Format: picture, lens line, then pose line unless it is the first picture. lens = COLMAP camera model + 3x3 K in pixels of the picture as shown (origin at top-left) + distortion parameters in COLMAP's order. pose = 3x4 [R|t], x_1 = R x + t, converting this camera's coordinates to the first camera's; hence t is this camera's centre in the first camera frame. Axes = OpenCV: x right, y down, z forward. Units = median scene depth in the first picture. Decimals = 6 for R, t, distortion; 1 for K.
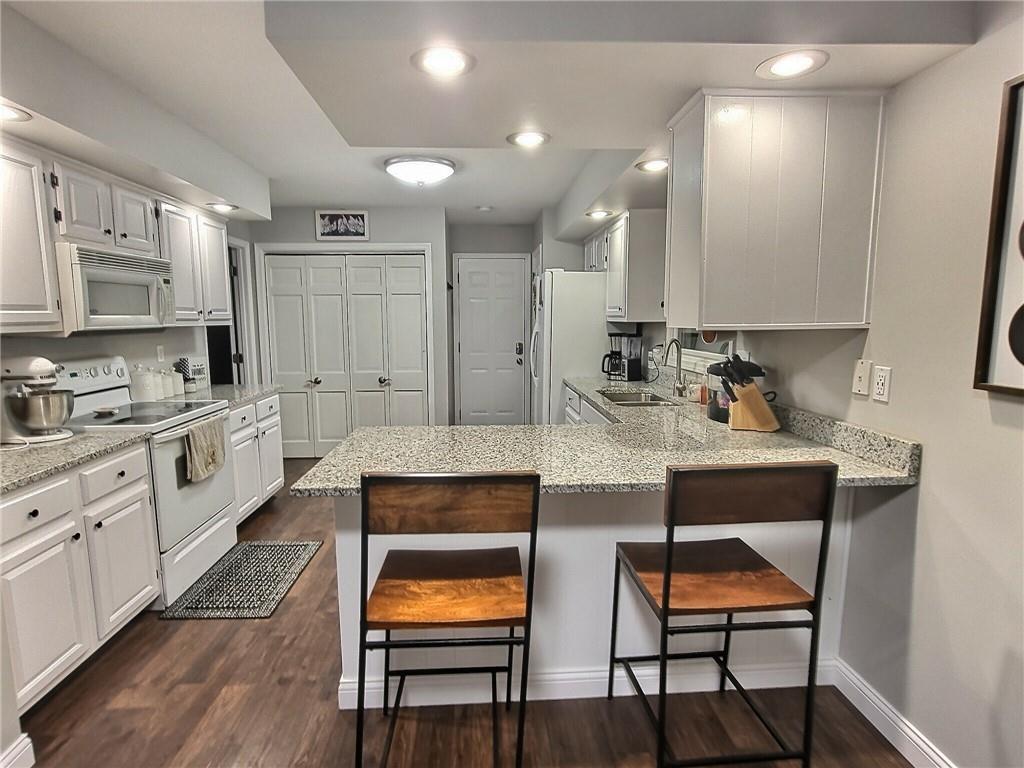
lens RADIAL K [[542.6, 0, 506.0], [0, 542.6, 394.2], [0, 0, 1]] dist [-0.002236, 0.000213]
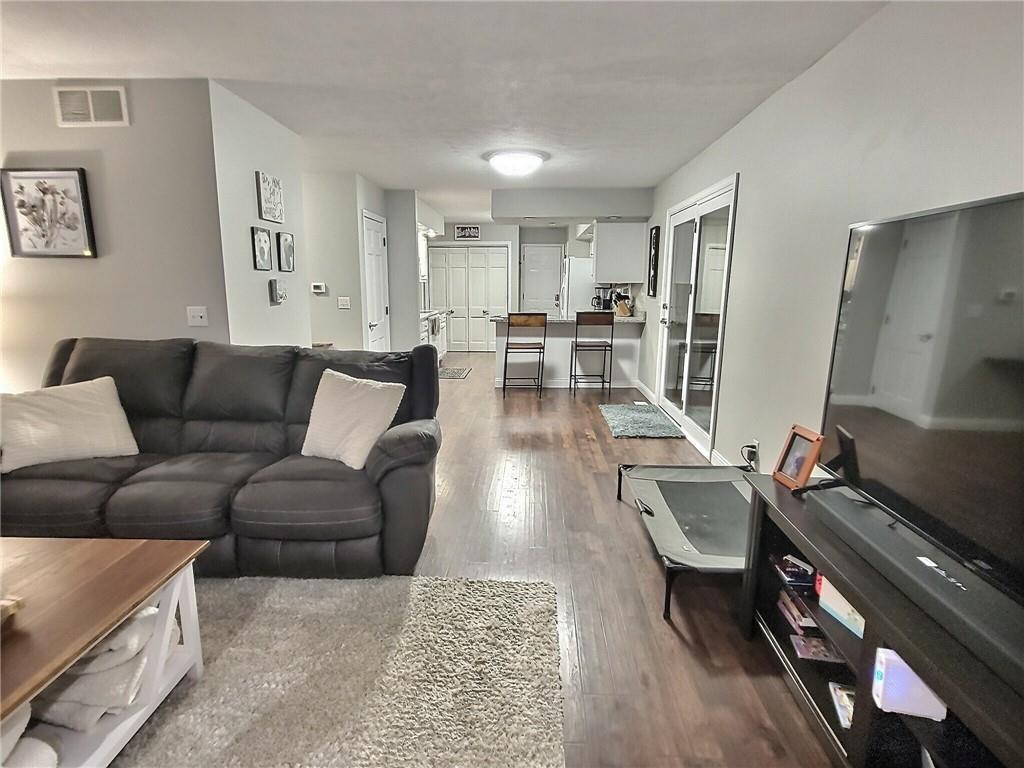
lens RADIAL K [[542.6, 0, 506.0], [0, 542.6, 394.2], [0, 0, 1]] dist [-0.002236, 0.000213]
pose [[0.994816, 0.027119, -0.098004, 0.069944], [-0.020854, 0.997706, 0.064400, 0.206698], [0.099526, -0.062022, 0.993100, -1.375142]]
